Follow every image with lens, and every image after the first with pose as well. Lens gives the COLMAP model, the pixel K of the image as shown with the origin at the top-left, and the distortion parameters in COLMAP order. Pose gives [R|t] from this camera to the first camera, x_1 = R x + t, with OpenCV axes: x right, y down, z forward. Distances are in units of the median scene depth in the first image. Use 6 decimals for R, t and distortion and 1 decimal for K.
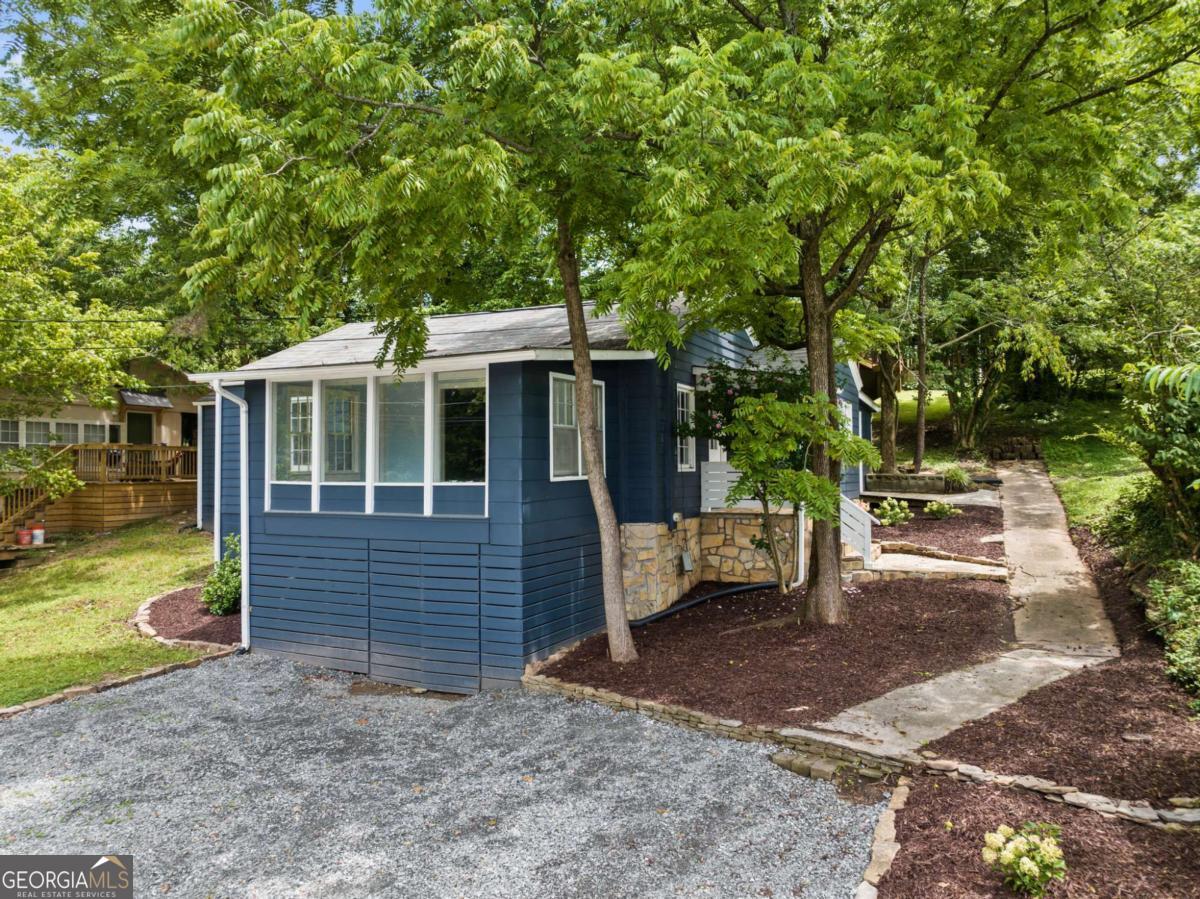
lens RADIAL K [[883.8, 0, 600.0], [0, 883.8, 449.5], [0, 0, 1]] dist [-0.070182, 0.055906]
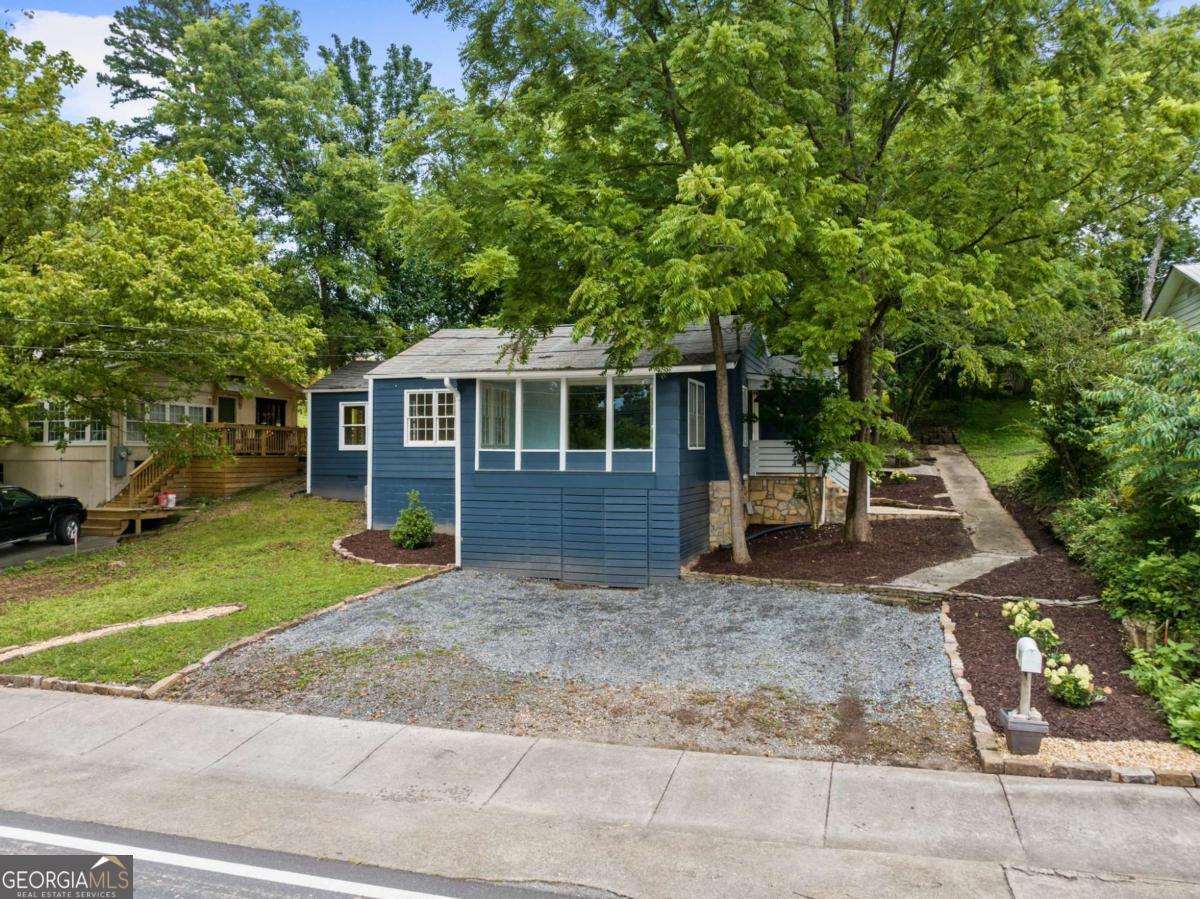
lens RADIAL K [[883.8, 0, 600.0], [0, 883.8, 449.5], [0, 0, 1]] dist [-0.070182, 0.055906]
pose [[0.991802, 0.009185, 0.127455, -0.363419], [-0.010652, 0.999885, 0.010837, 0.019170], [-0.127341, -0.012106, 0.991785, -0.446602]]
